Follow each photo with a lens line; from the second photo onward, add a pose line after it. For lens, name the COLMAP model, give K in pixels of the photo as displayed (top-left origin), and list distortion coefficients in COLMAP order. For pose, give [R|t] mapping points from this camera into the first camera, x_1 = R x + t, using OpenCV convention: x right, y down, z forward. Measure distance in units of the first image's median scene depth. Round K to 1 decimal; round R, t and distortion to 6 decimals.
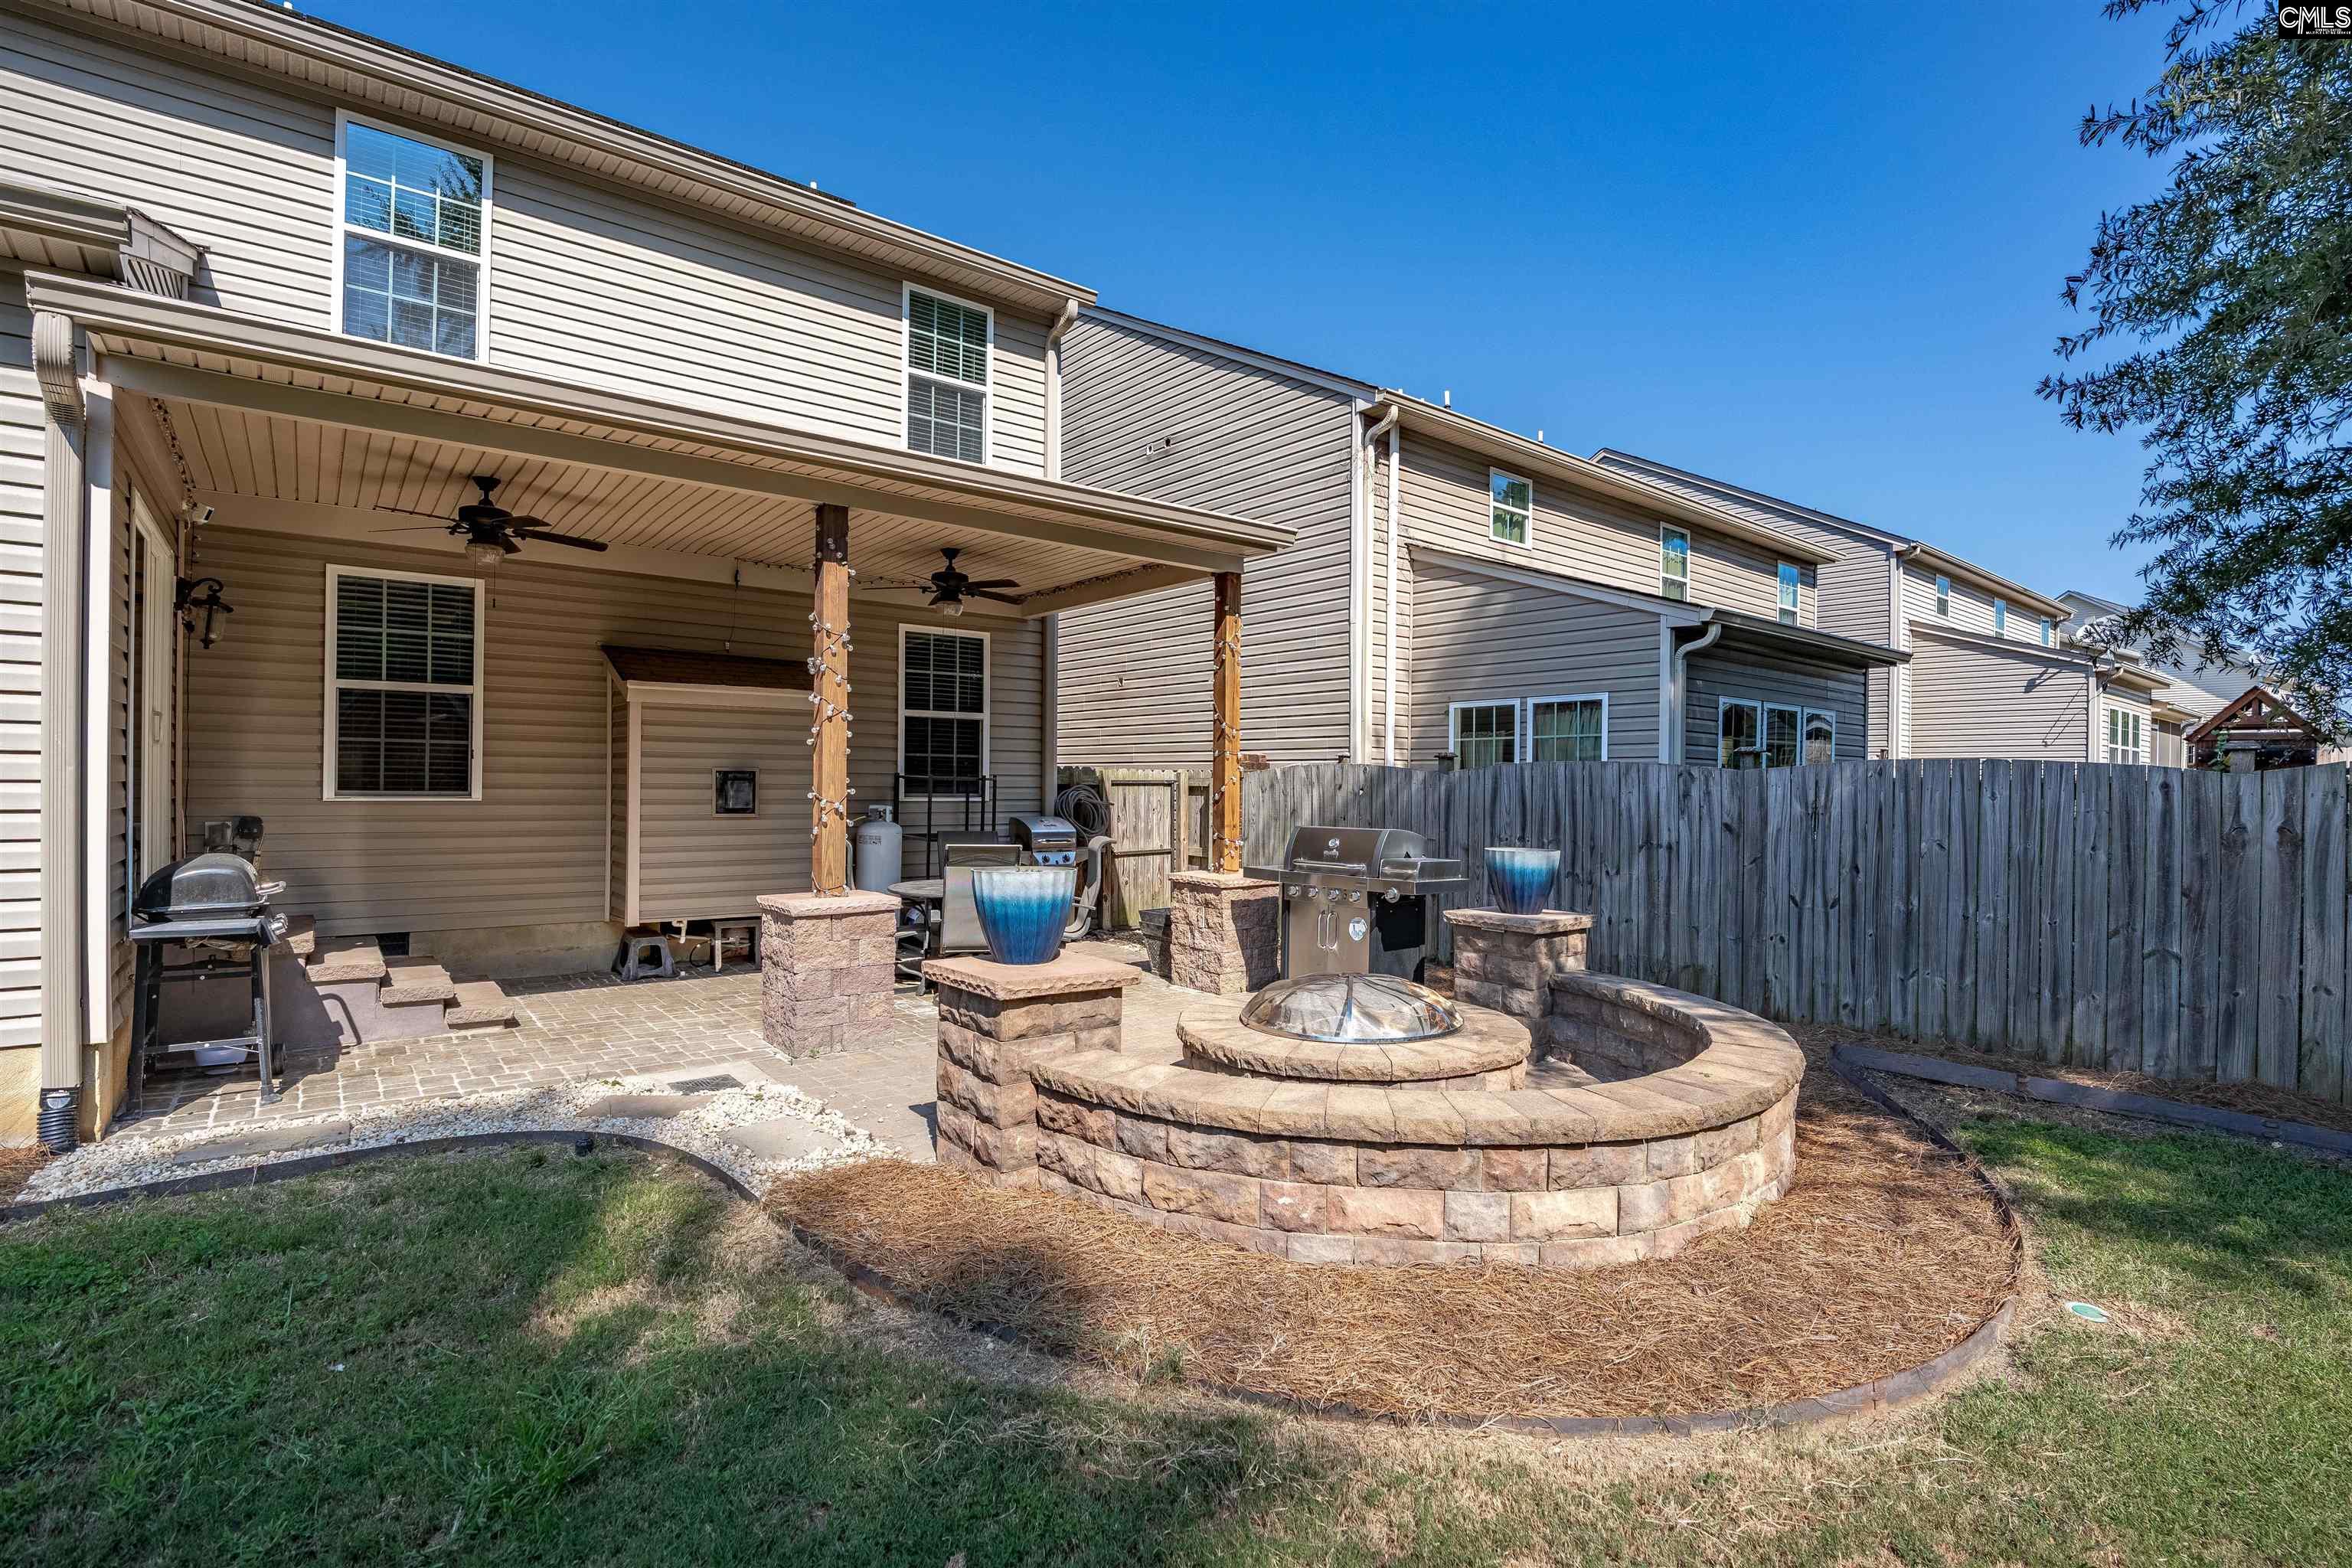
lens RADIAL K [[1105.4, 0, 1191.8], [0, 1105.4, 777.9], [0, 0, 1]] dist [-0.004948, -0.000248]
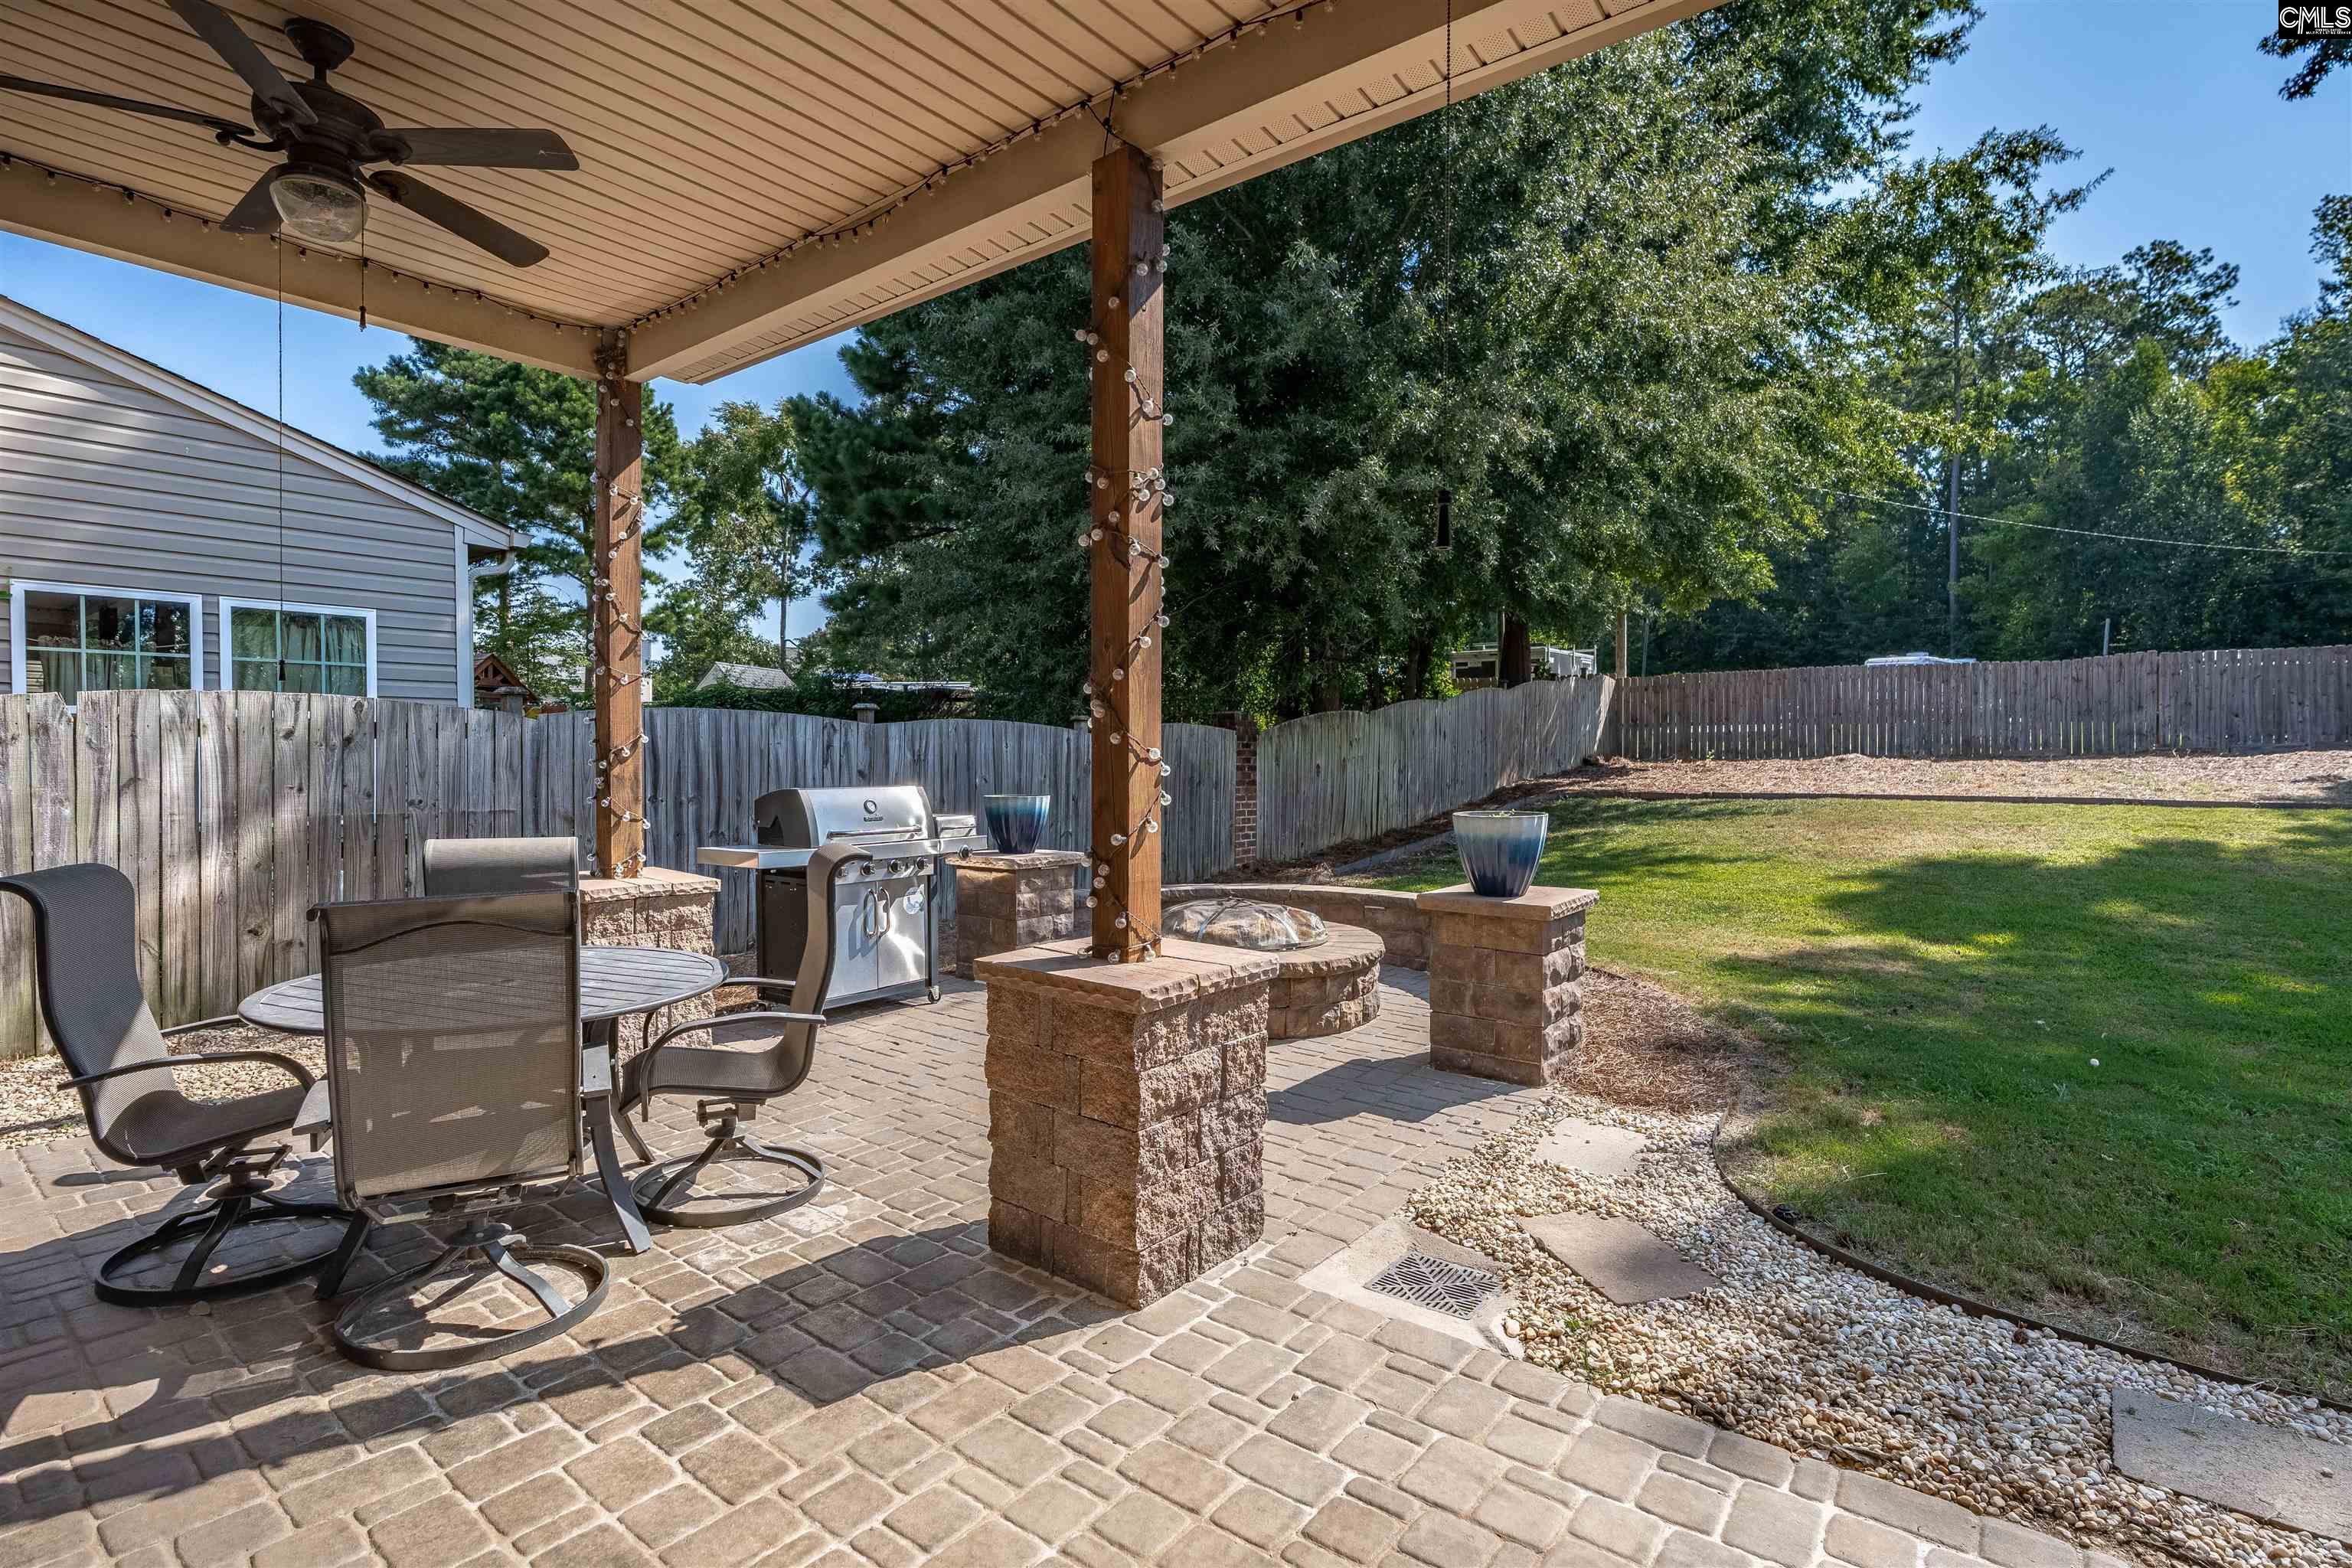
lens RADIAL K [[1103.9, 0, 1169.5], [0, 1103.9, 787.5], [0, 0, 1]] dist [-0.019014, 0.000329]
pose [[-0.210962, -0.040027, 0.976674, -0.608795], [-0.013922, 0.999183, 0.037942, 0.010100], [-0.977395, -0.005593, -0.211347, 0.817693]]
